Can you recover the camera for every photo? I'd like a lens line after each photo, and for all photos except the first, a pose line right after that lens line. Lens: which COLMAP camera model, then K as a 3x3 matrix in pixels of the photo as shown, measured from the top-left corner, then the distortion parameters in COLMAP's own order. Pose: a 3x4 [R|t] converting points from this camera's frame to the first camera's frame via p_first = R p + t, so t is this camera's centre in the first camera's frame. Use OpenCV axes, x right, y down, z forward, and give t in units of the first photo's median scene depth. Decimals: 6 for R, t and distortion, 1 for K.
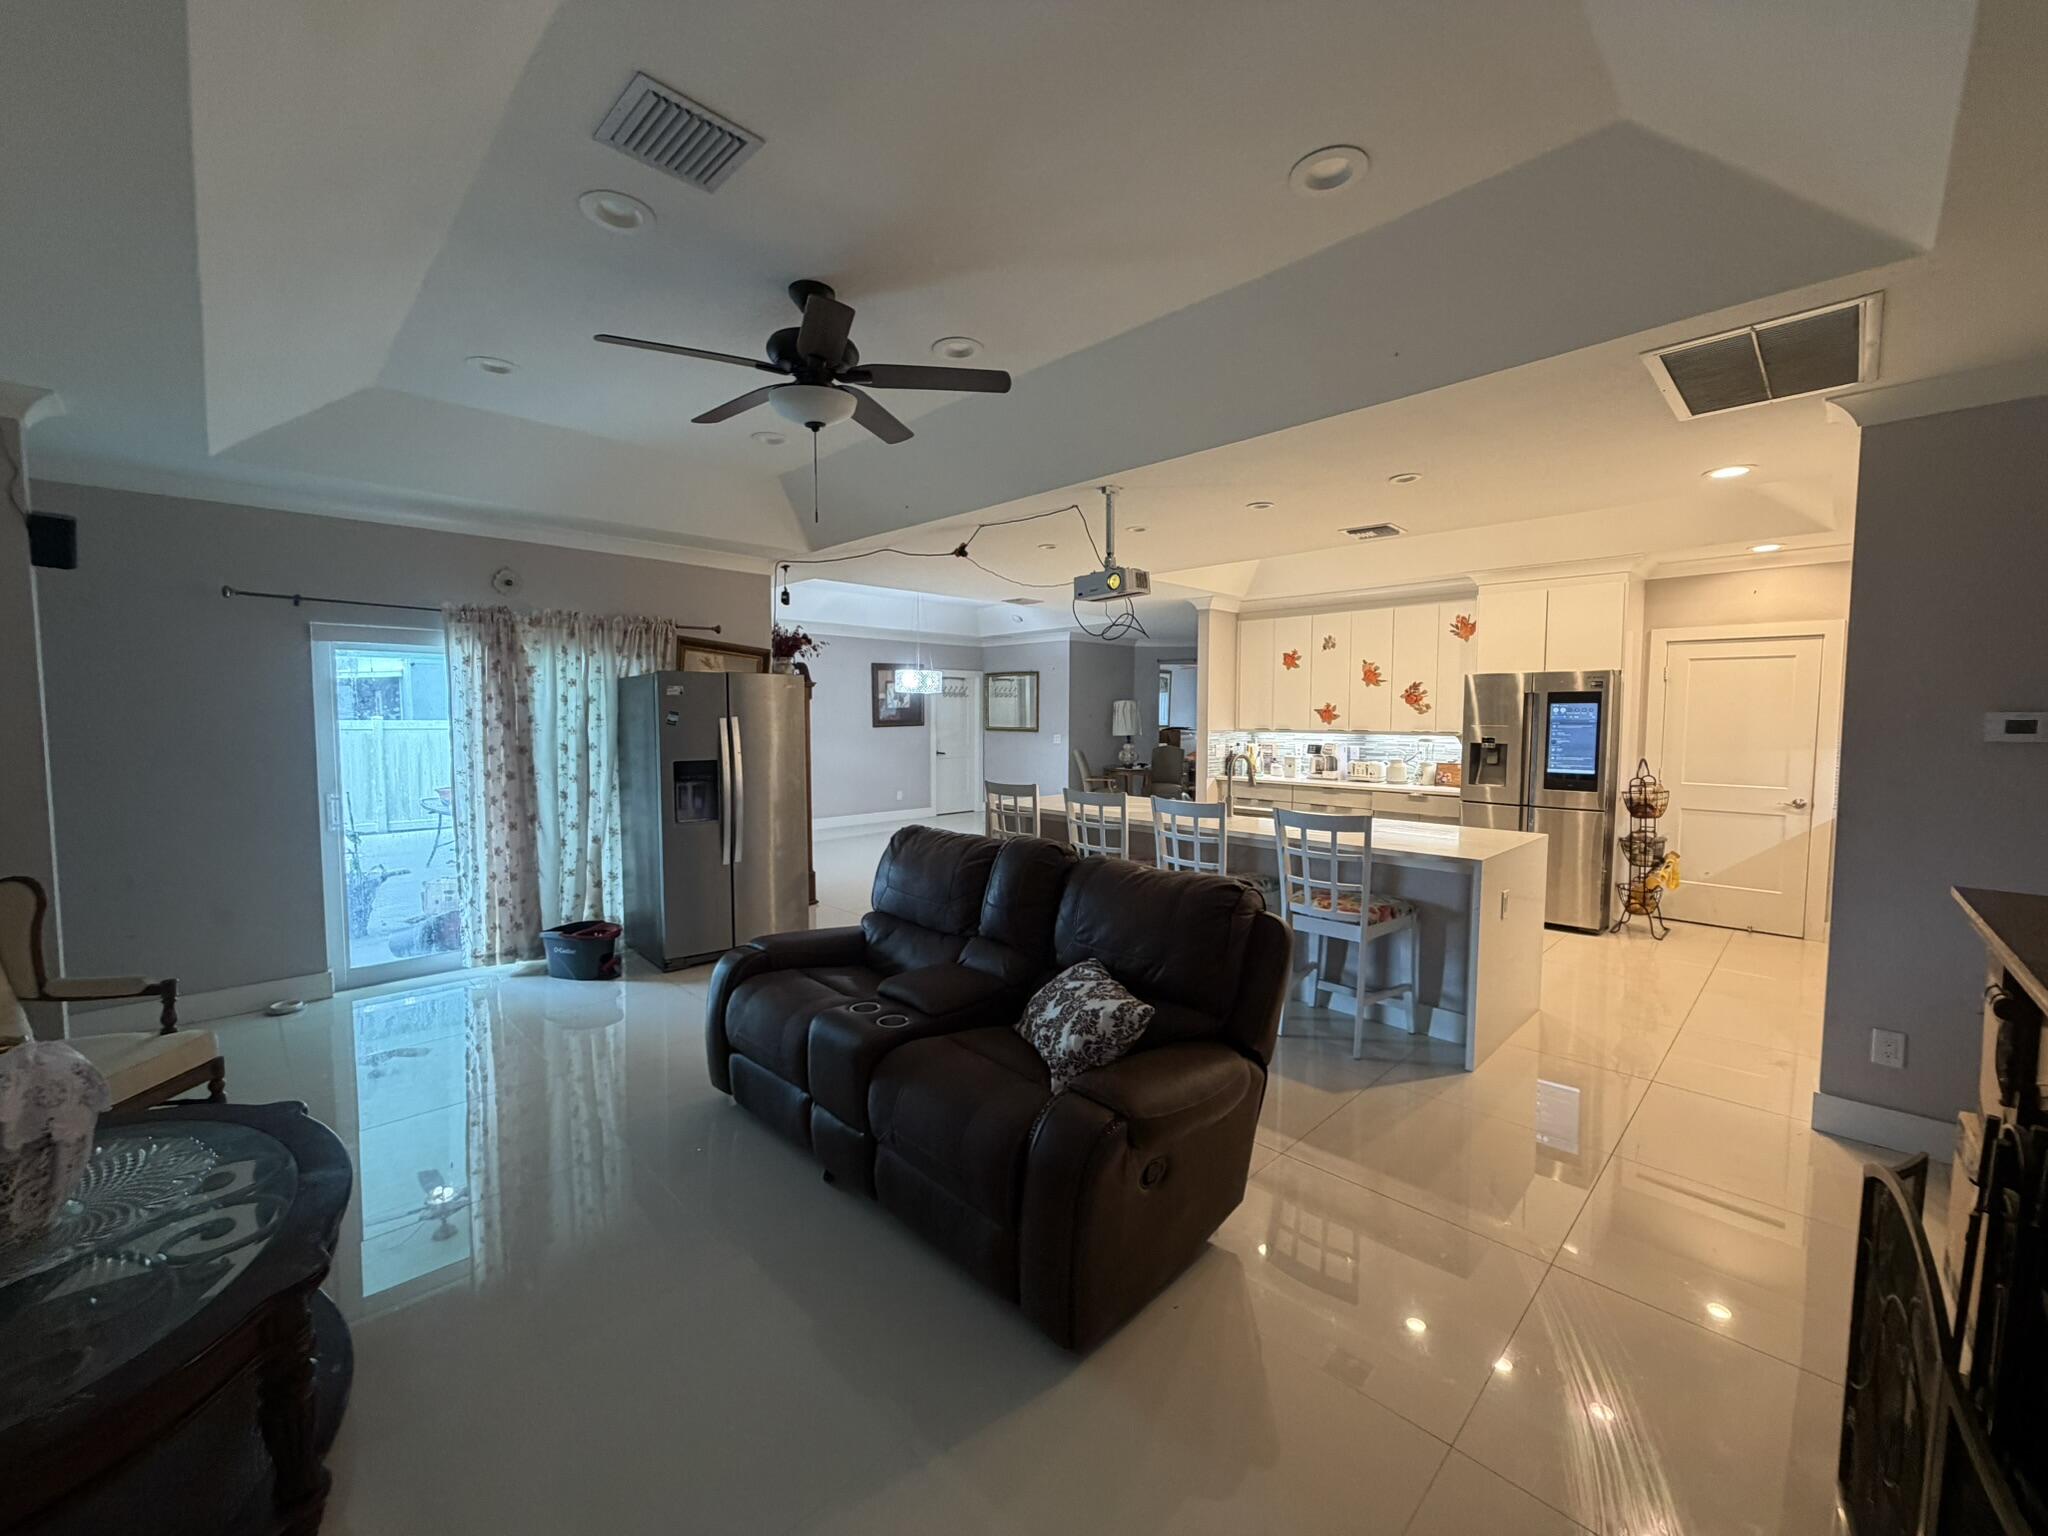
lens RADIAL K [[818.0, 0, 1029.8], [0, 818.0, 762.2], [0, 0, 1]] dist [0.001343, 0.000114]
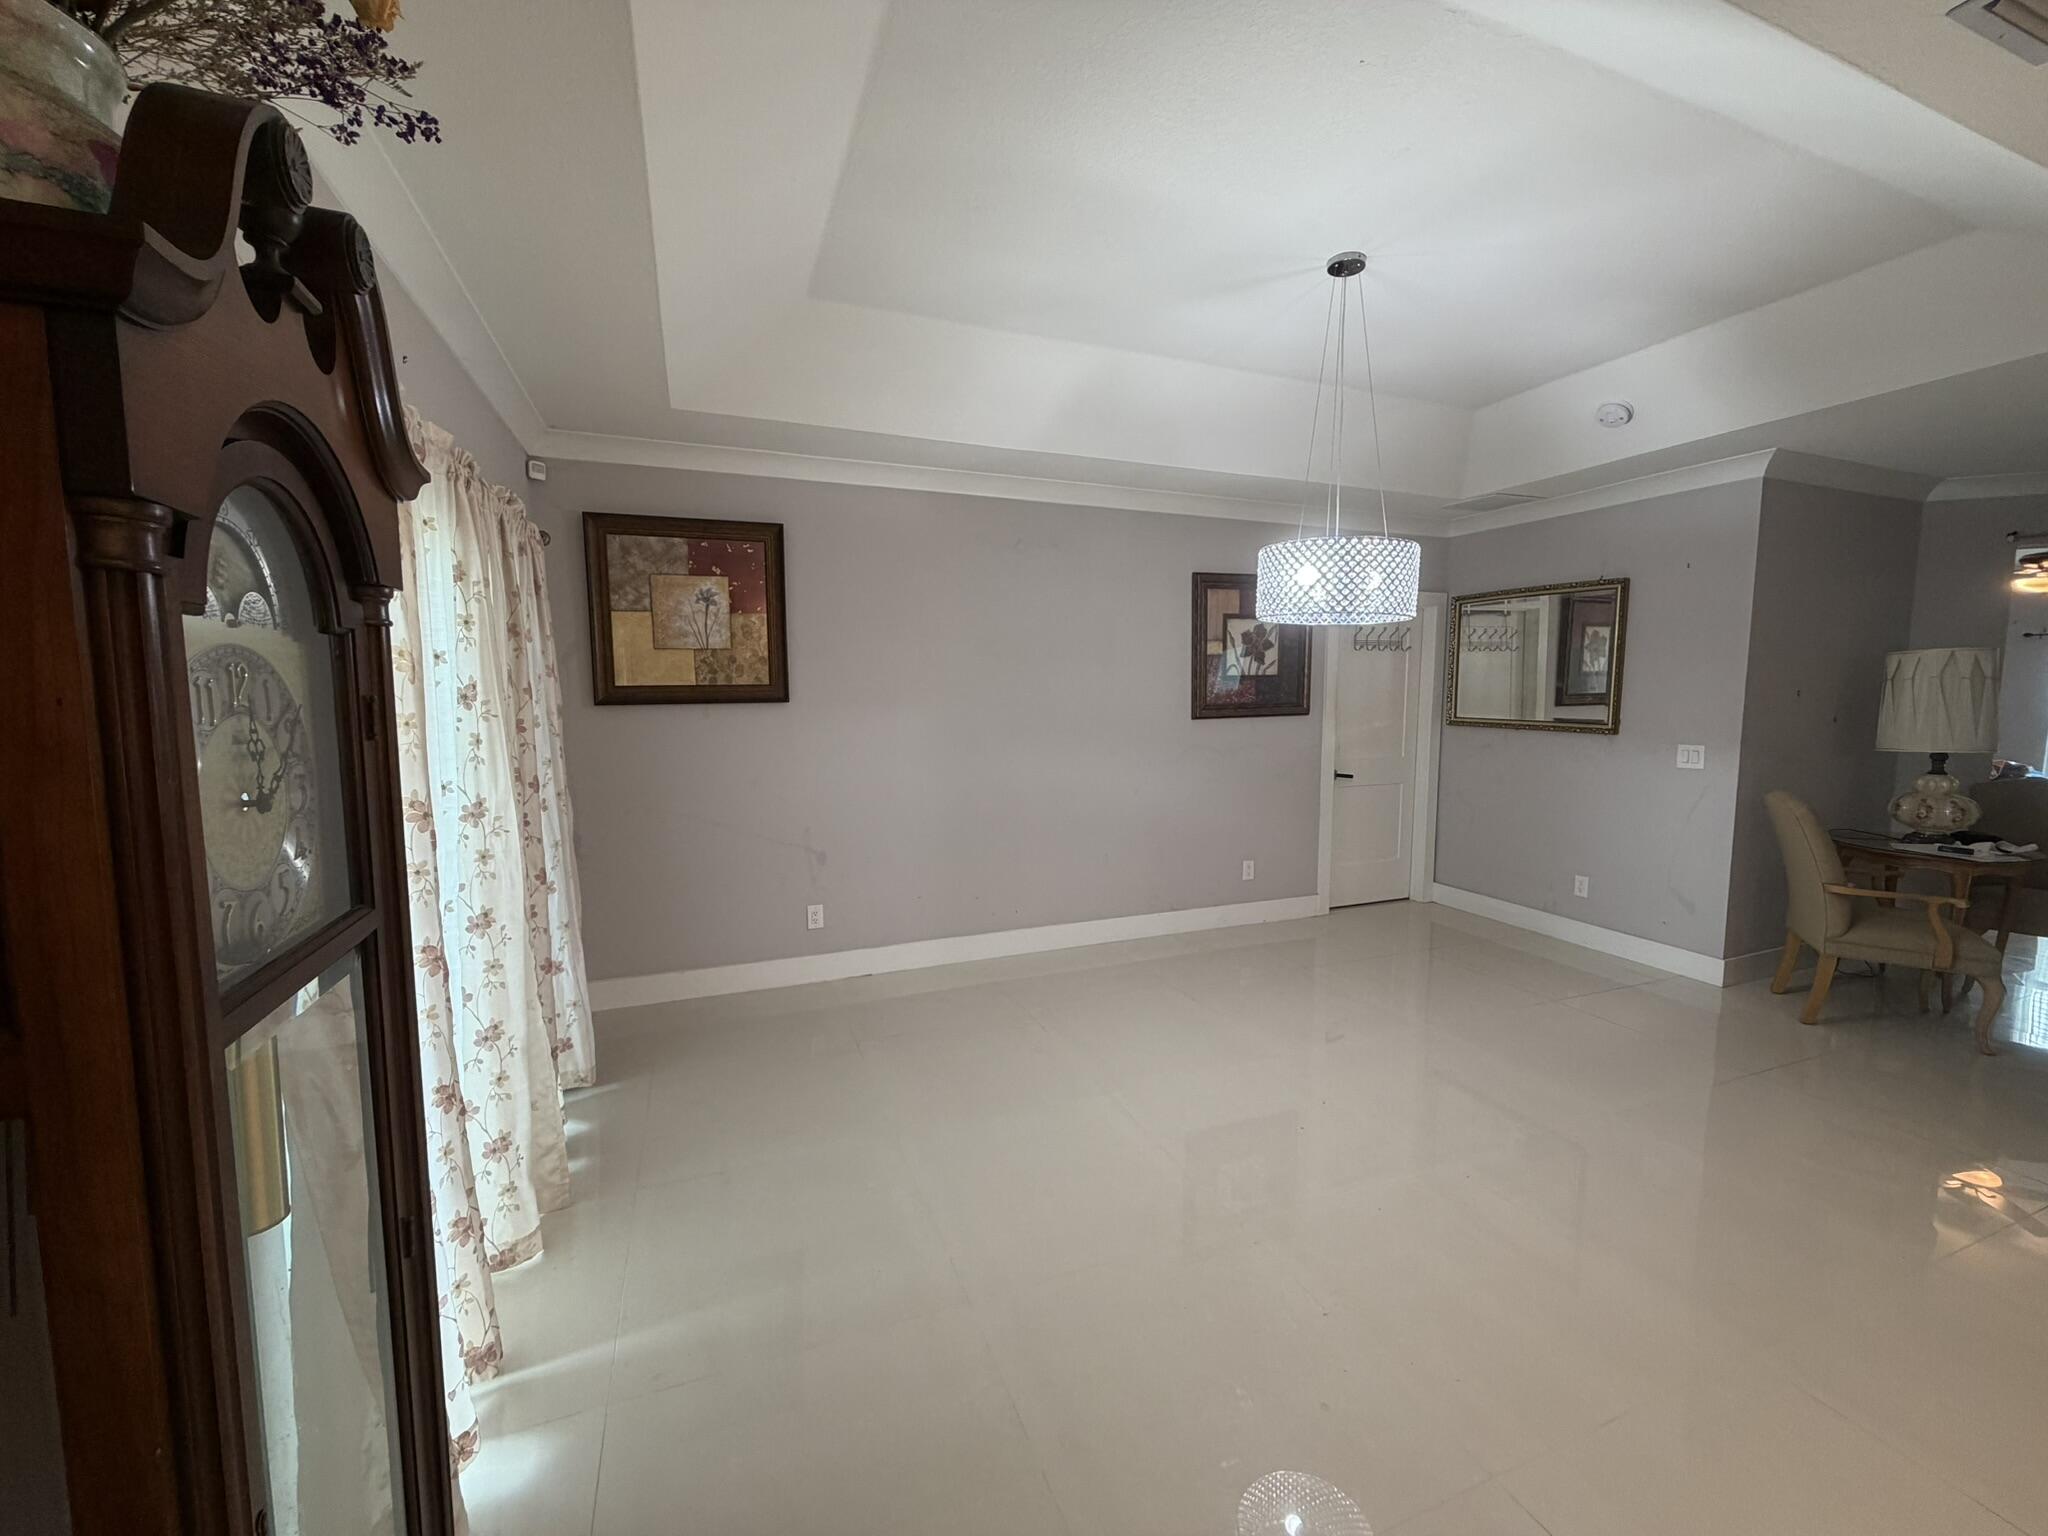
lens RADIAL K [[818.0, 0, 1029.8], [0, 818.0, 762.2], [0, 0, 1]] dist [0.001343, 0.000114]
pose [[0.920673, 0.036023, -0.388668, -0.097479], [-0.022840, 0.998998, 0.038489, -0.033417], [0.389665, -0.026558, 0.920574, 0.545448]]
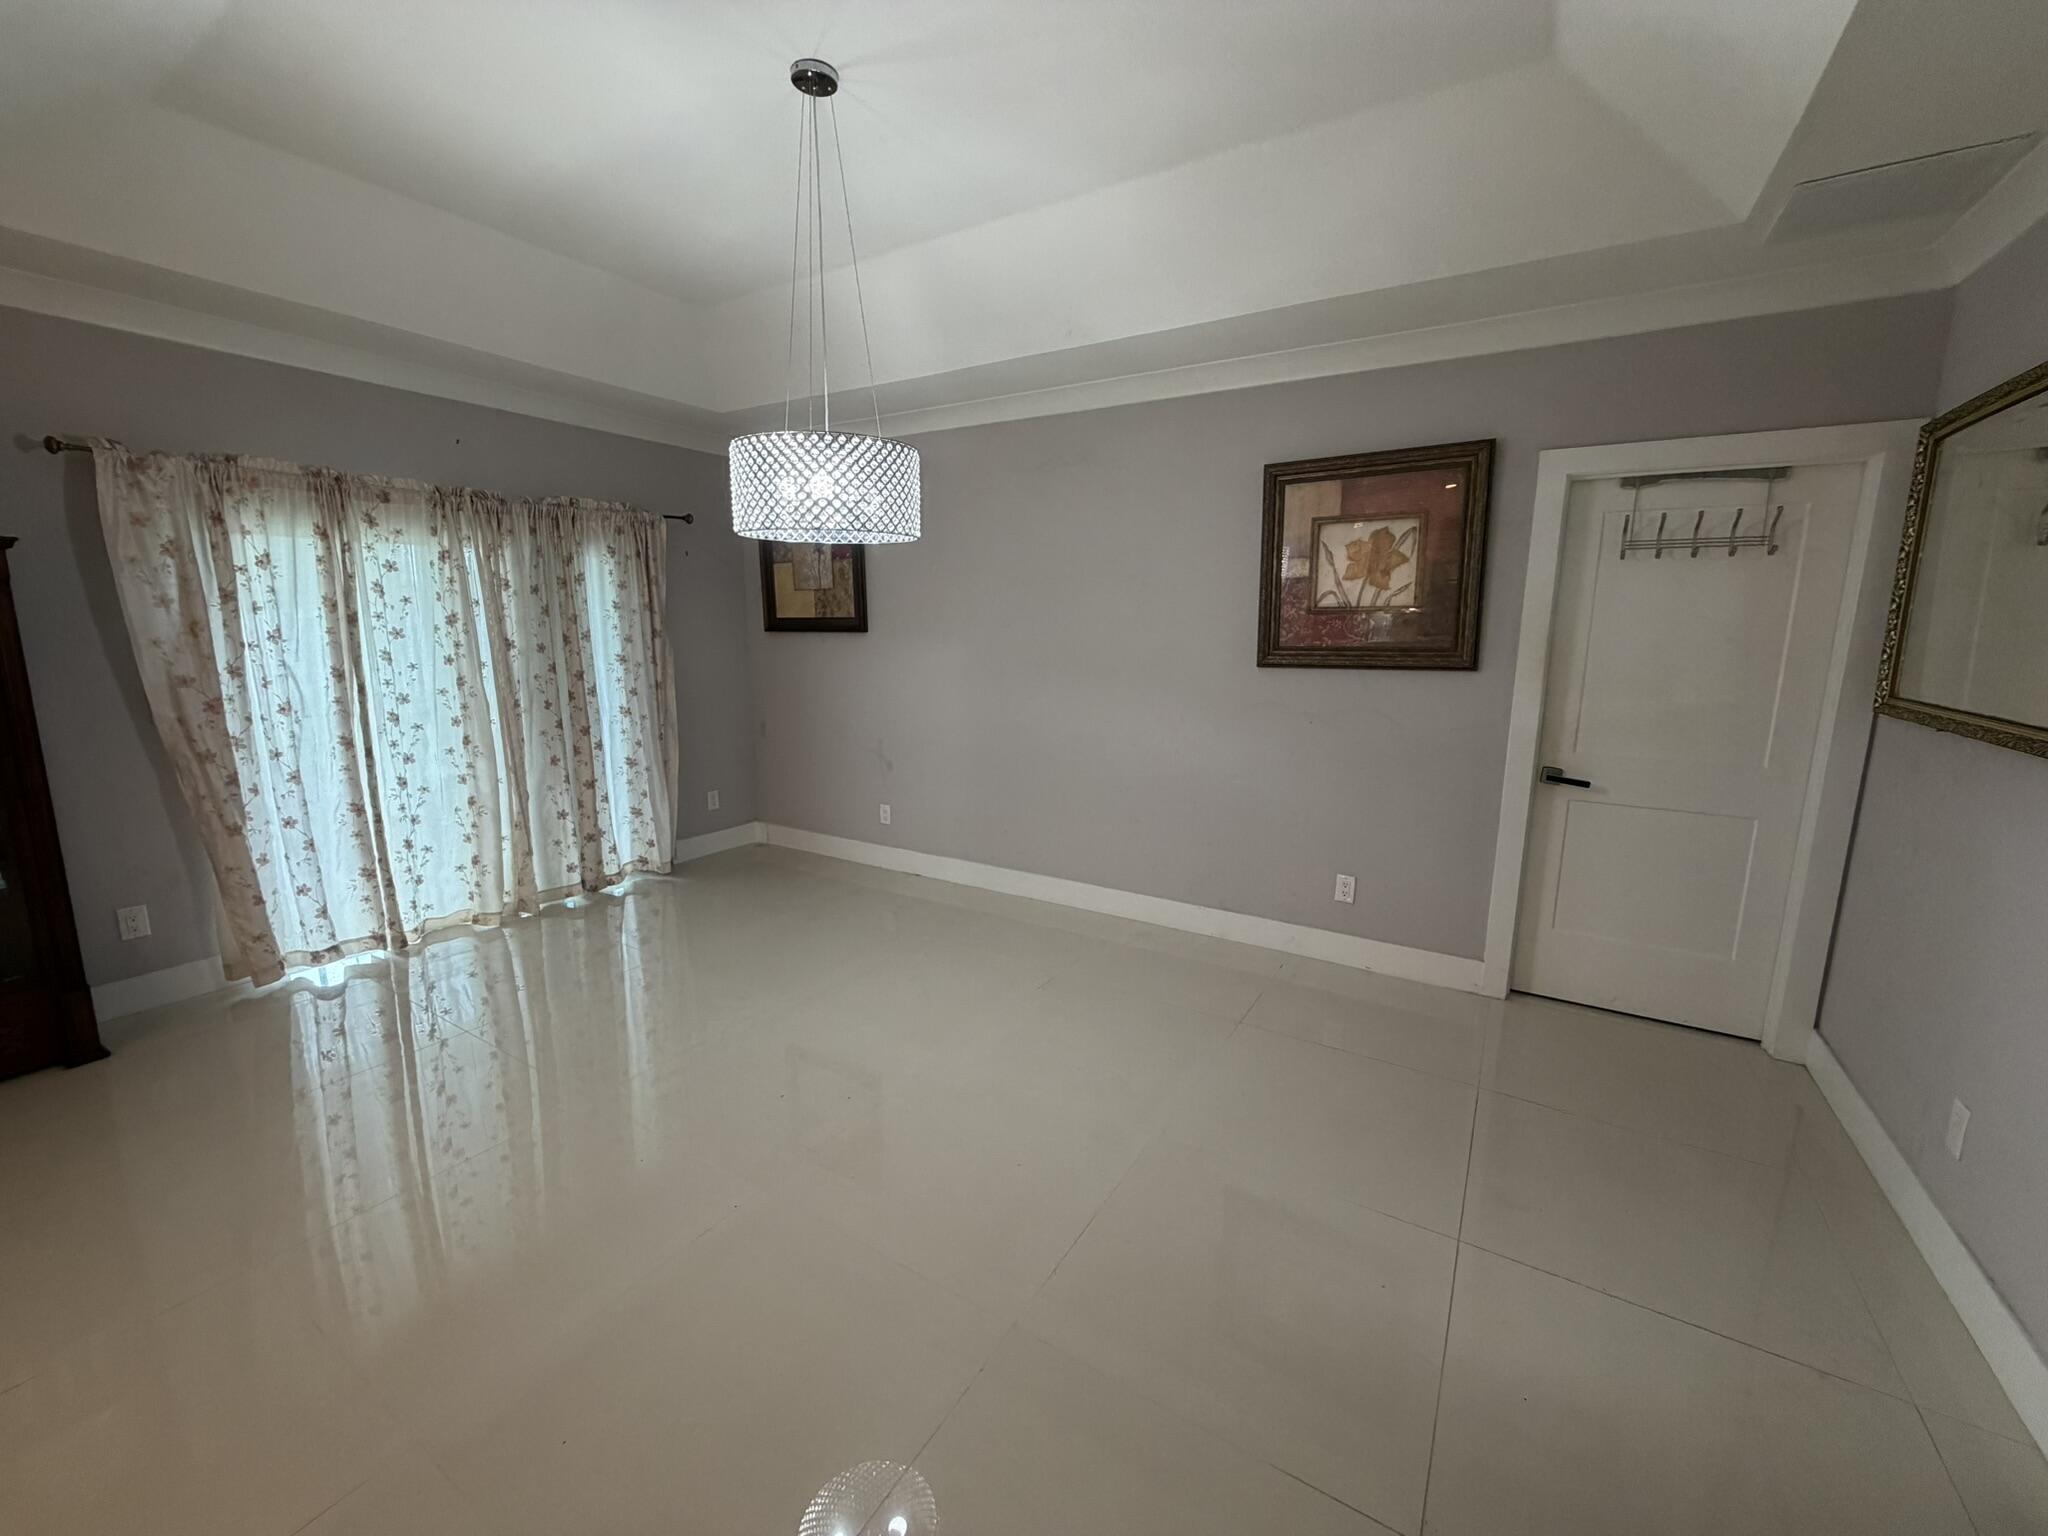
lens RADIAL K [[818.0, 0, 1029.8], [0, 818.0, 762.2], [0, 0, 1]] dist [0.001343, 0.000114]
pose [[0.233229, 0.167226, -0.957935, 0.107982], [-0.064743, 0.985587, 0.156290, -0.048887], [0.970264, 0.025569, 0.240694, 0.813851]]
